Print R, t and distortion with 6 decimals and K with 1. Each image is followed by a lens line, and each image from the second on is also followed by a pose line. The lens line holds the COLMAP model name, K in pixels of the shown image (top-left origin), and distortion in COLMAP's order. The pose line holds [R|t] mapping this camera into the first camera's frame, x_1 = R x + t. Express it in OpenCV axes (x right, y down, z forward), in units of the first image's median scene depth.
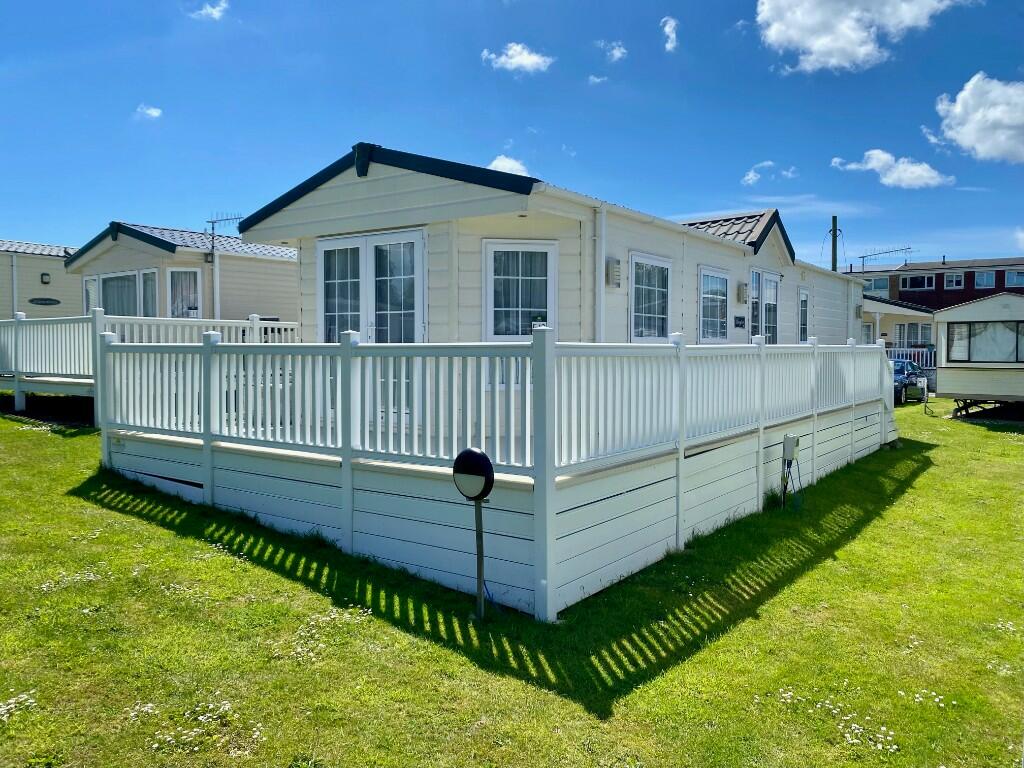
lens RADIAL K [[791.2, 0, 514.5], [0, 791.2, 376.1], [0, 0, 1]] dist [-0.031021, 0.009869]
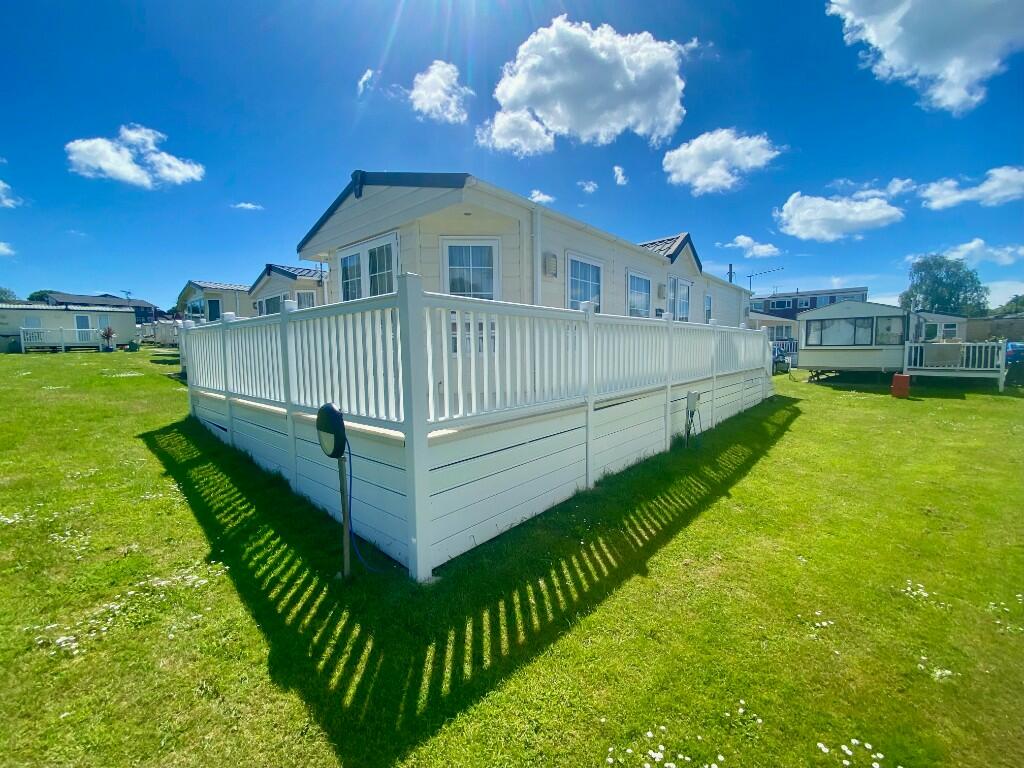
lens RADIAL K [[418.6, 0, 507.6], [0, 418.6, 387.0], [0, 0, 1]] dist [-0.011530, -0.003025]
pose [[0.994859, -0.005521, -0.101117, 0.134241], [0.011216, 0.998376, 0.055845, 0.029995], [0.100645, -0.056692, 0.993306, 0.336194]]
